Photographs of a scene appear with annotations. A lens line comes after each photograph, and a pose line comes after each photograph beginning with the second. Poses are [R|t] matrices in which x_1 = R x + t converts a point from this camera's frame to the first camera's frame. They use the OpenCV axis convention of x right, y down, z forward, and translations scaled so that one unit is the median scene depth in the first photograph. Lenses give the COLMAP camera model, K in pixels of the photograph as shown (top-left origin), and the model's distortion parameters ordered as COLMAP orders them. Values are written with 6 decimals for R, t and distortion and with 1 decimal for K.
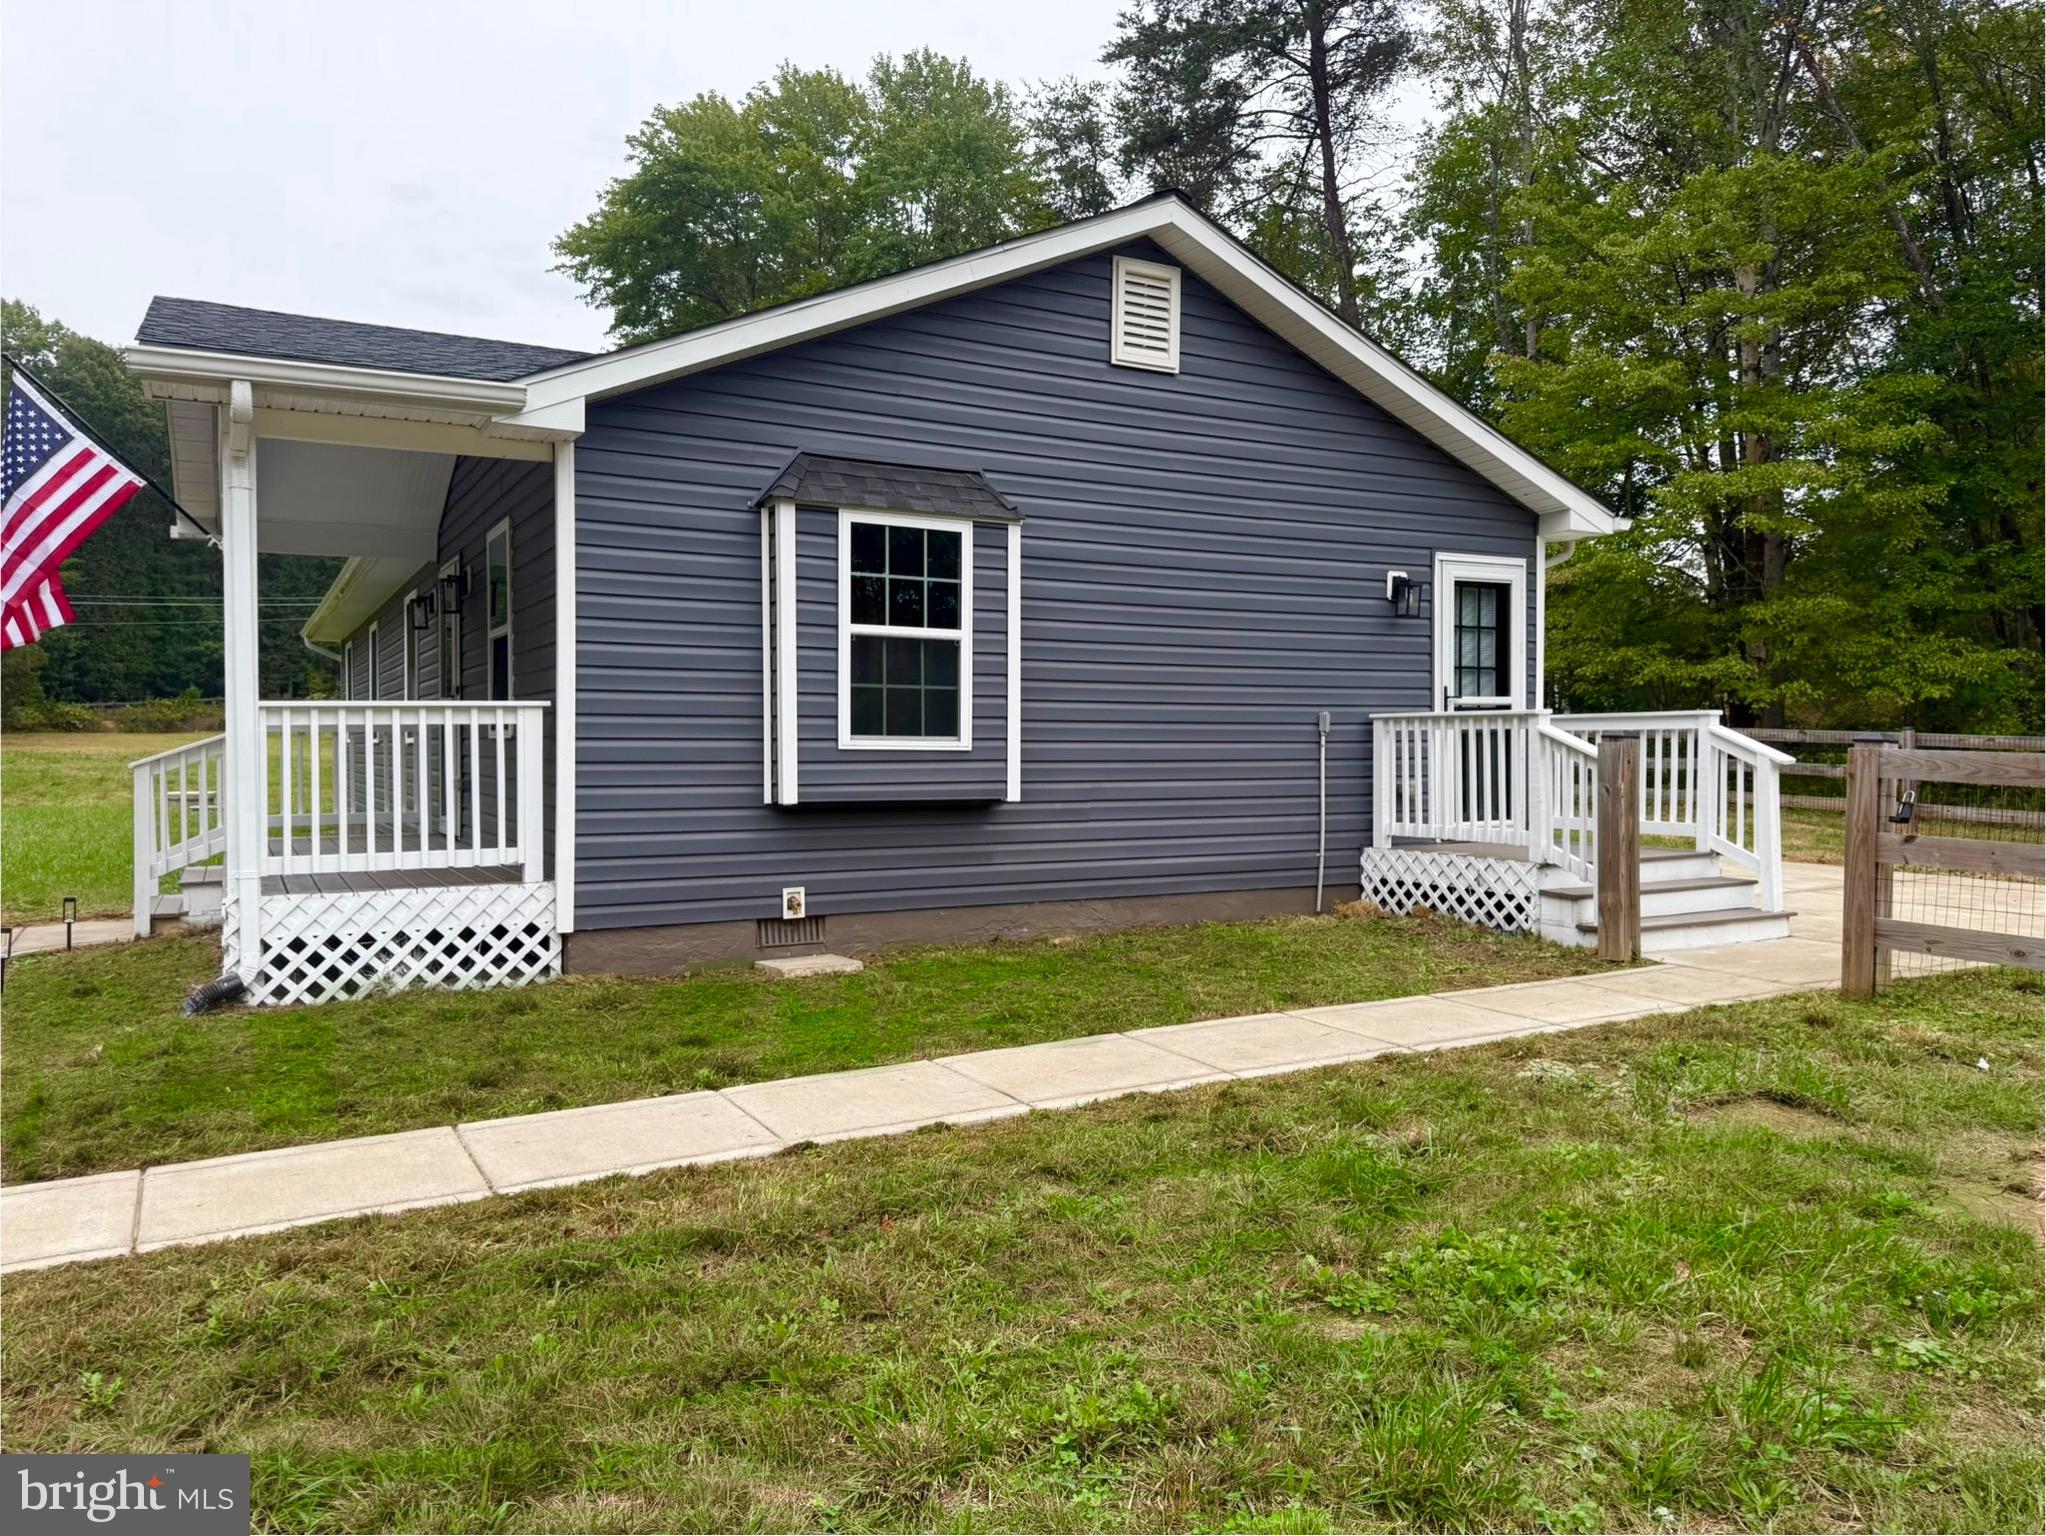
lens RADIAL K [[1488.8, 0, 1023.1], [0, 1488.8, 739.9], [0, 0, 1]] dist [0.031859, -0.004639]
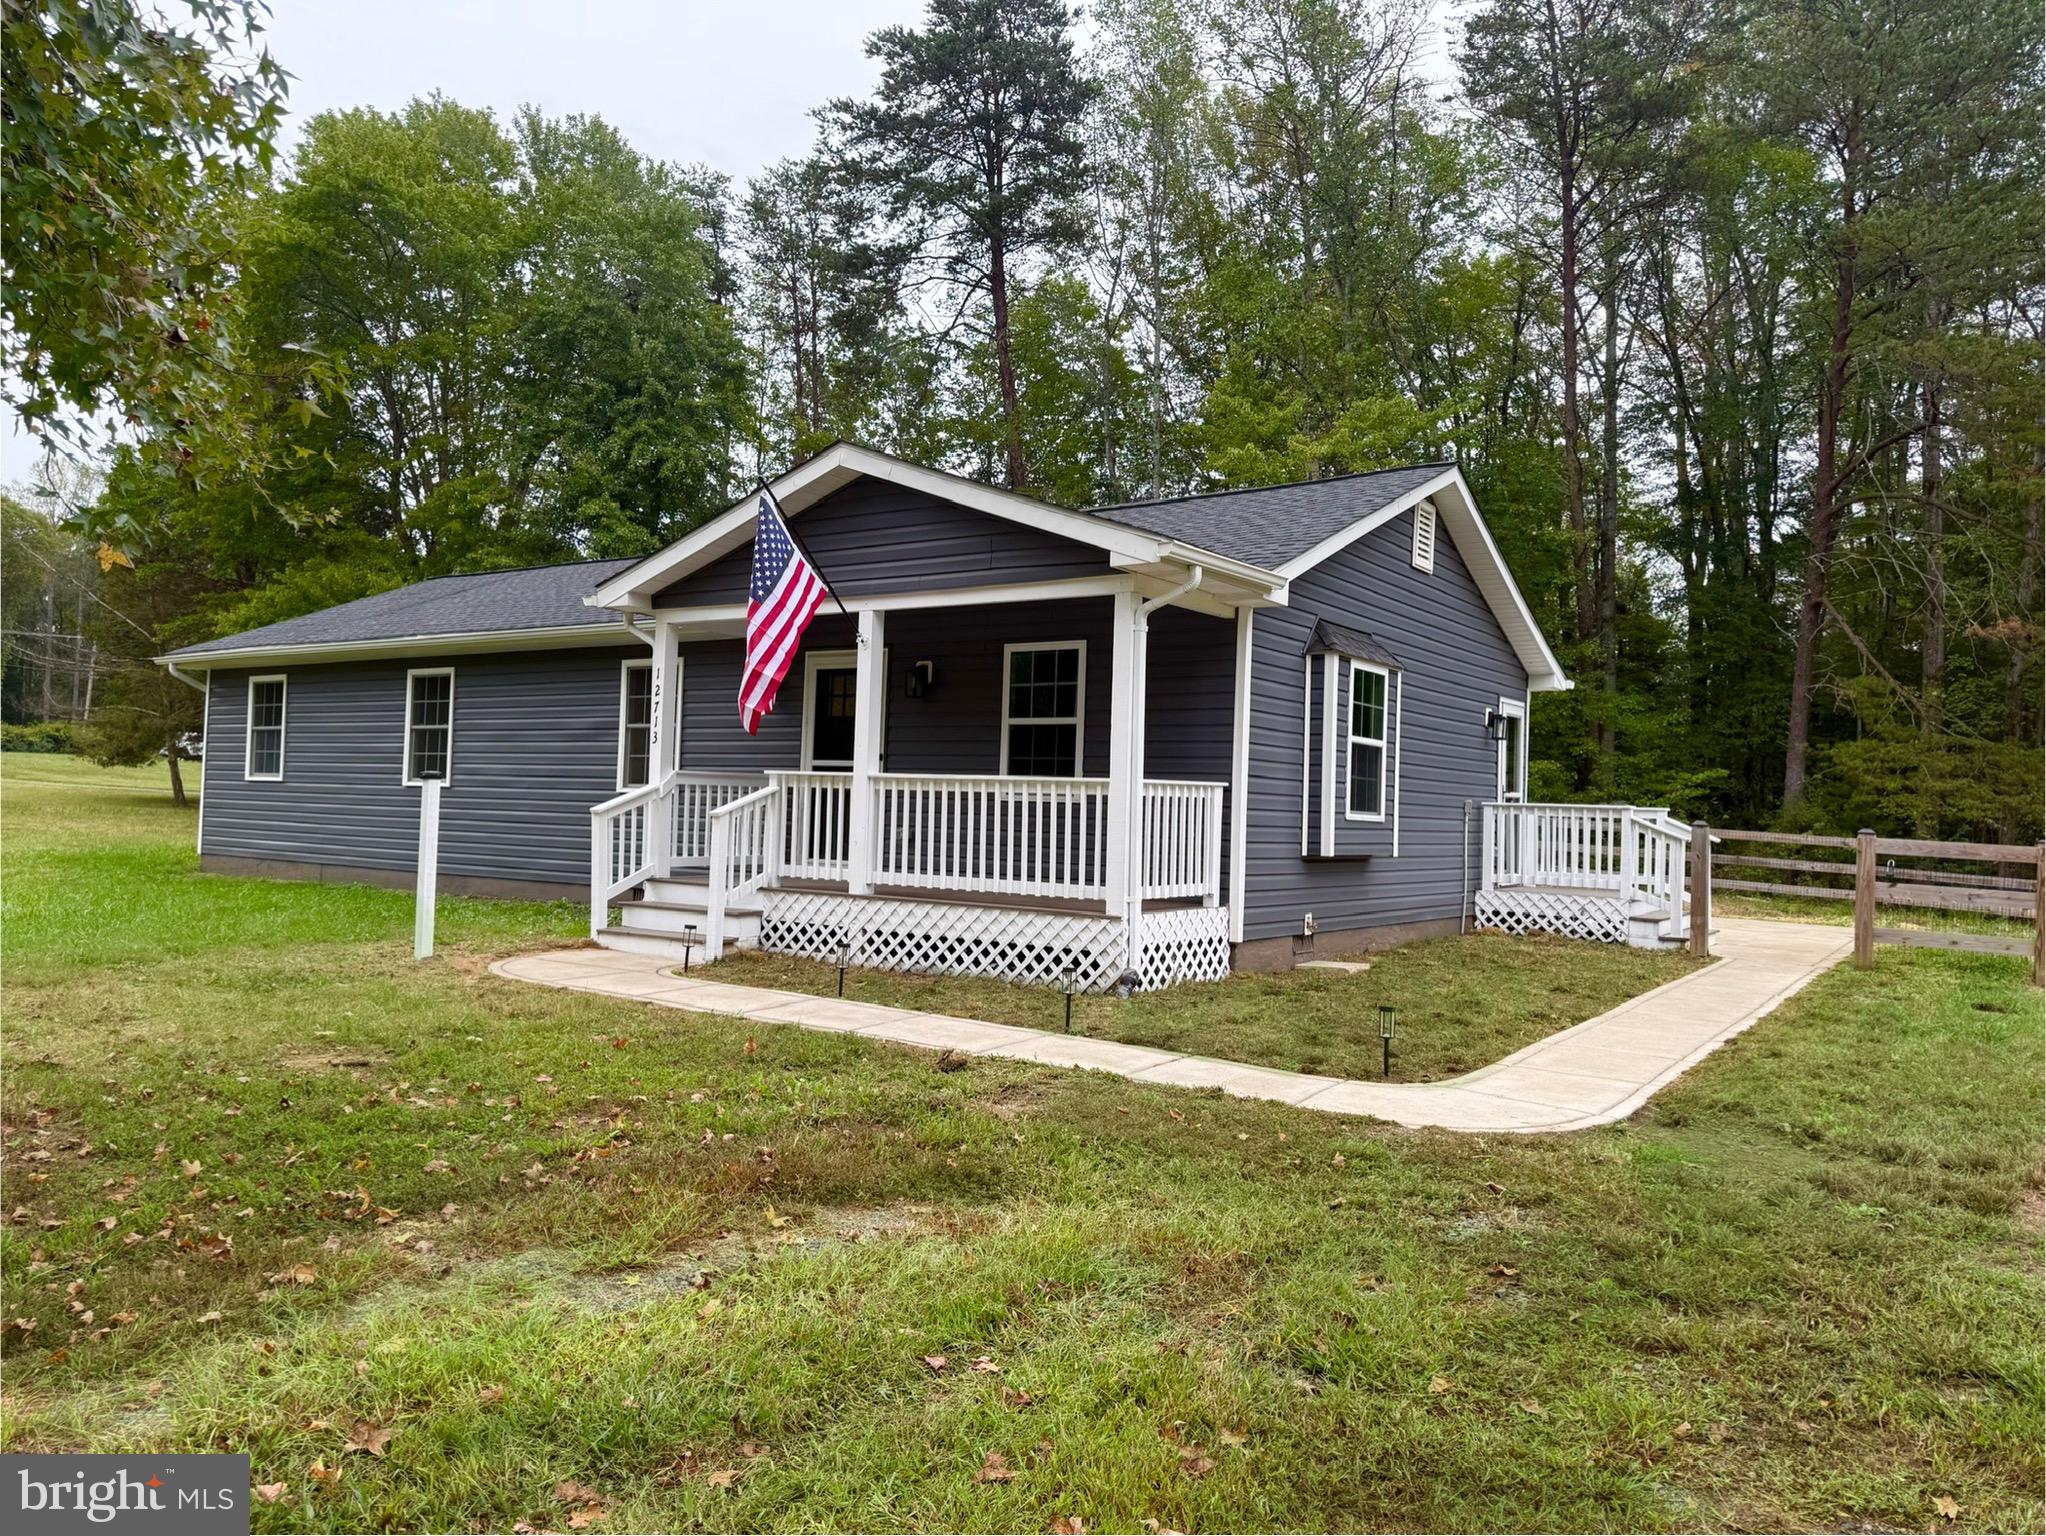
lens RADIAL K [[1488.8, 0, 1023.1], [0, 1488.8, 739.9], [0, 0, 1]] dist [0.031859, -0.004639]
pose [[0.894236, 0.052451, 0.444512, -0.985215], [-0.036562, 0.998351, -0.044250, 0.003884], [-0.446100, 0.023317, 0.894679, -0.172350]]
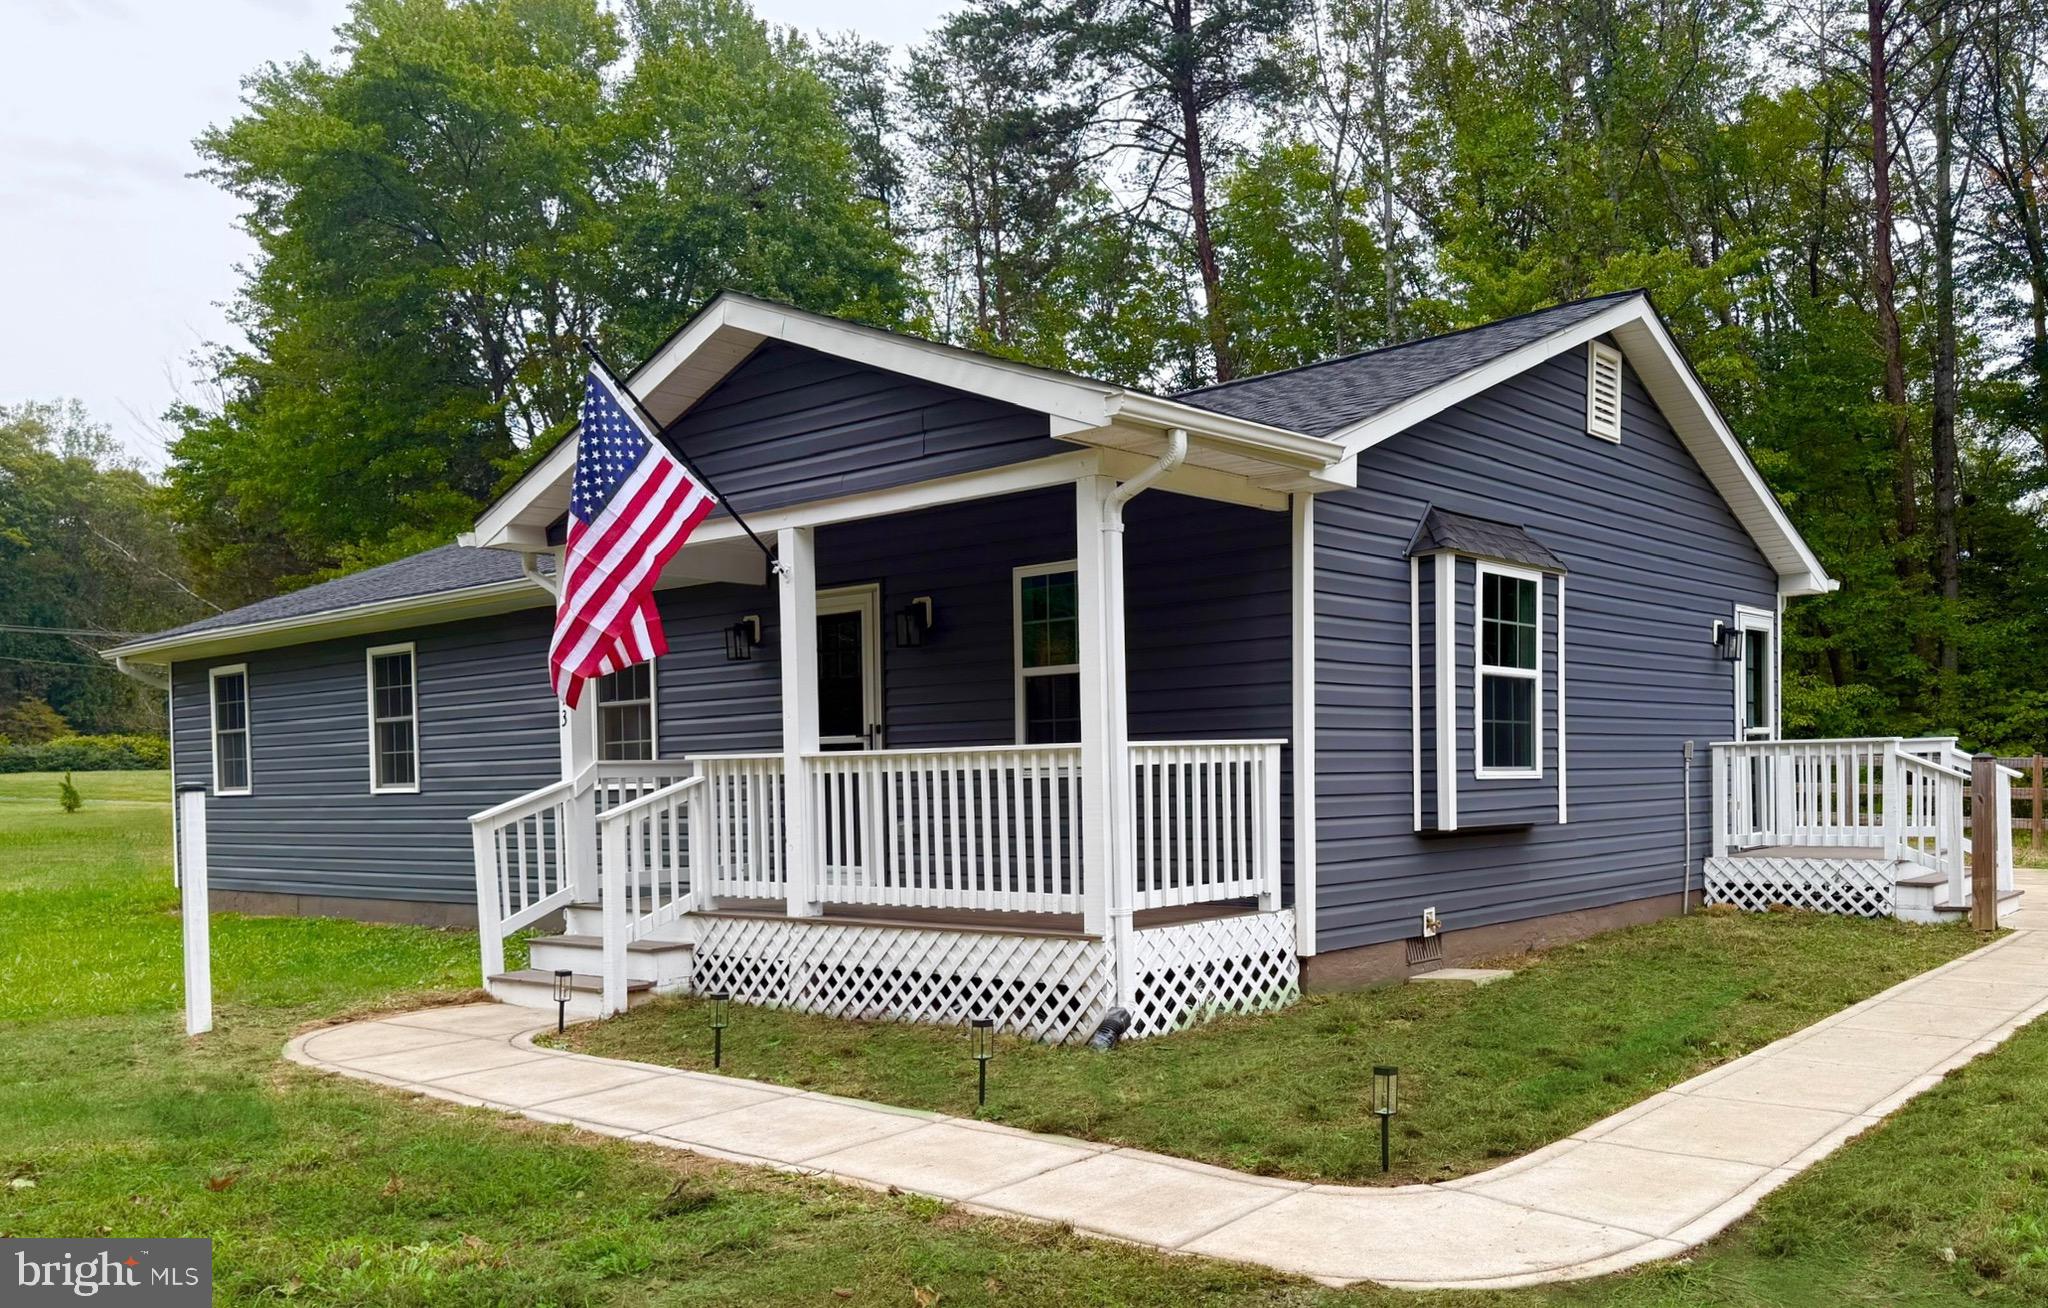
lens RADIAL K [[1625.7, 0, 1285.1], [0, 1625.7, 836.4], [0, 0, 1]] dist [0.023263, 0.002876]
pose [[0.911219, -0.033162, 0.410585, -0.683642], [0.017947, 0.999004, 0.040856, -0.002997], [-0.411531, -0.029860, 0.910906, -0.034173]]
